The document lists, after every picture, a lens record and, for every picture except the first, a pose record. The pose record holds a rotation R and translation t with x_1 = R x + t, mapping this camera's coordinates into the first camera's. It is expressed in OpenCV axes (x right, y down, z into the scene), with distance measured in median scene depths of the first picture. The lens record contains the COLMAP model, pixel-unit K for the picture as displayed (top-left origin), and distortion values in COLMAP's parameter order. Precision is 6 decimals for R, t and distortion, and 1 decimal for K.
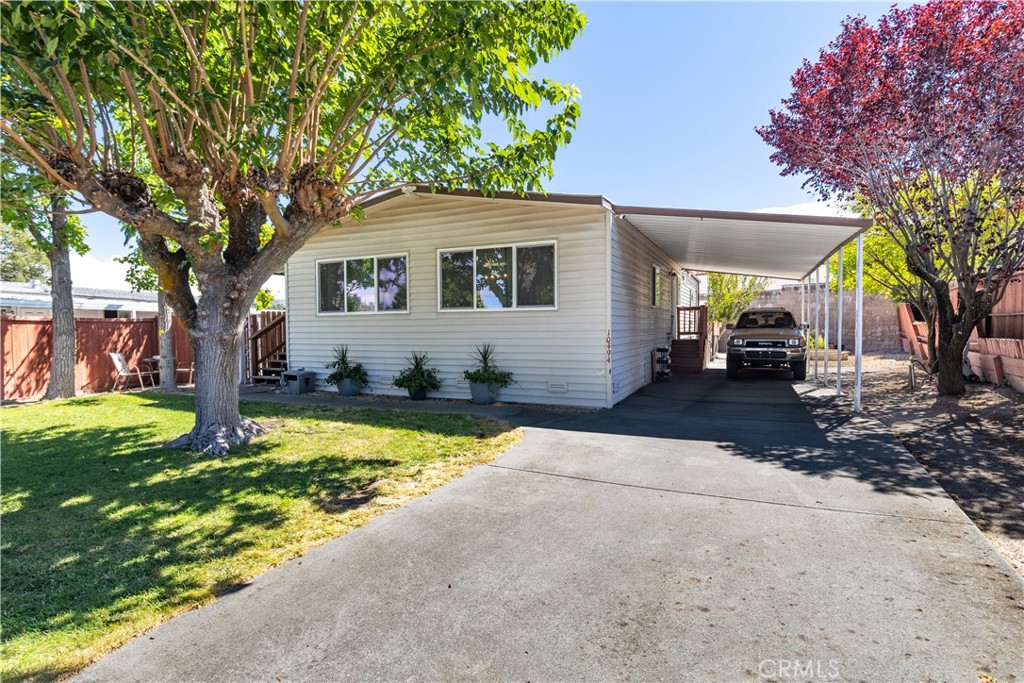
lens RADIAL K [[508.9, 0, 508.5], [0, 508.9, 334.2], [0, 0, 1]] dist [-0.002600, -0.000429]
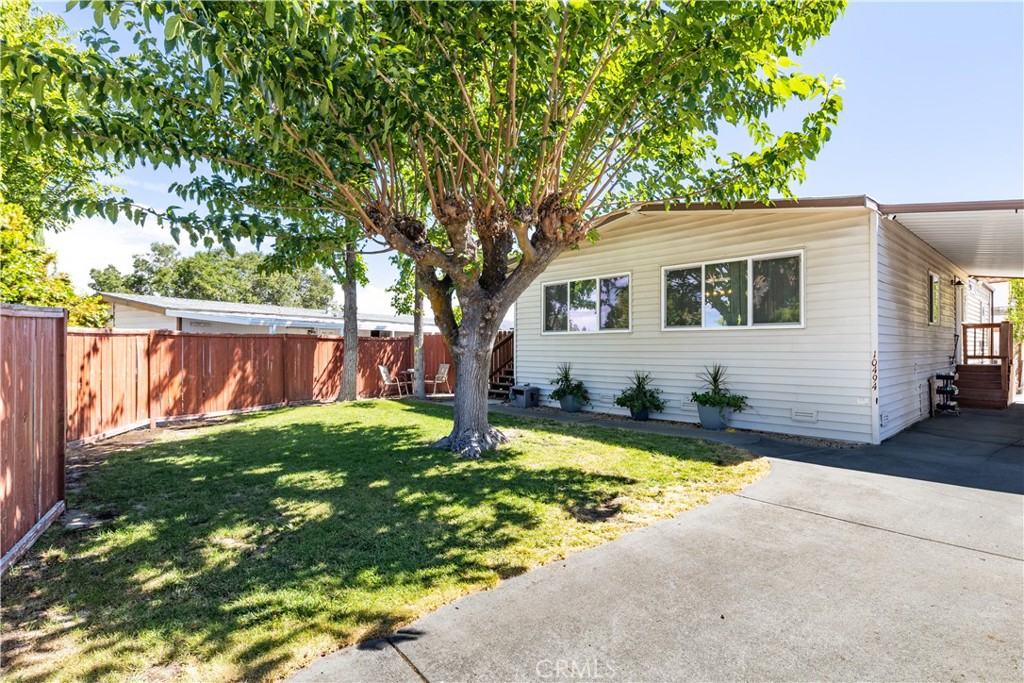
lens RADIAL K [[508.9, 0, 505.6], [0, 508.9, 338.0], [0, 0, 1]] dist [-0.002600, -0.000429]
pose [[0.922953, 0.001850, -0.384908, -0.041874], [-0.013939, 0.999493, -0.028622, 0.002106], [0.384660, 0.031782, 0.922511, -0.017014]]
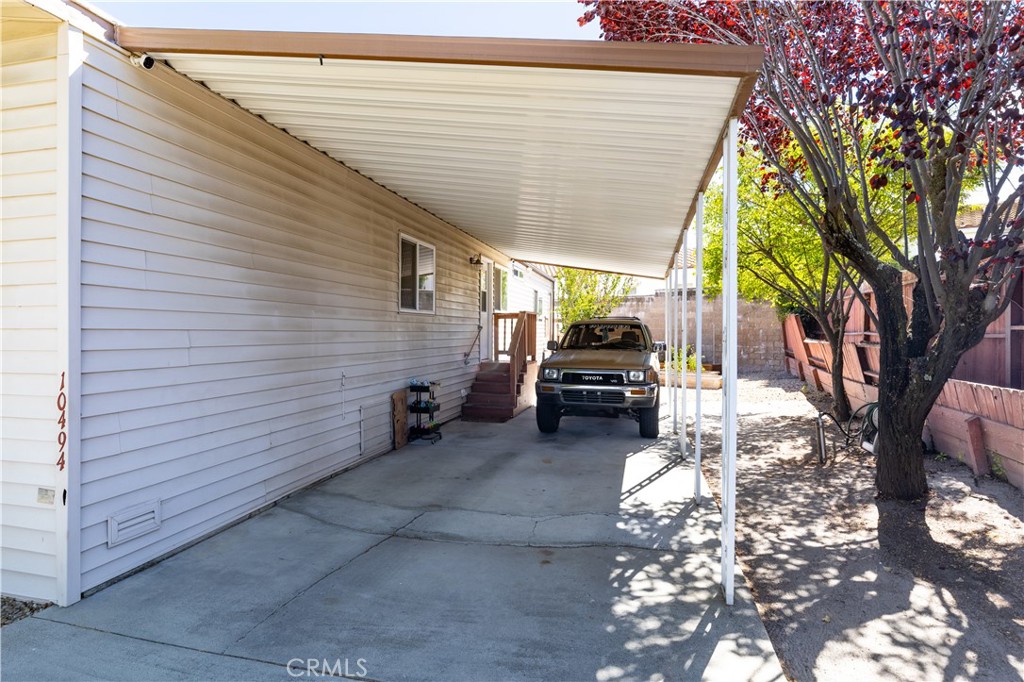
lens RADIAL K [[524.2, 0, 502.9], [0, 524.2, 326.7], [0, 0, 1]] dist [-0.011184, 0.004452]
pose [[0.984703, 0.015442, 0.173556, 0.394370], [-0.011087, 0.999600, -0.026032, -0.031056], [-0.173889, 0.023709, 0.984480, 0.559365]]
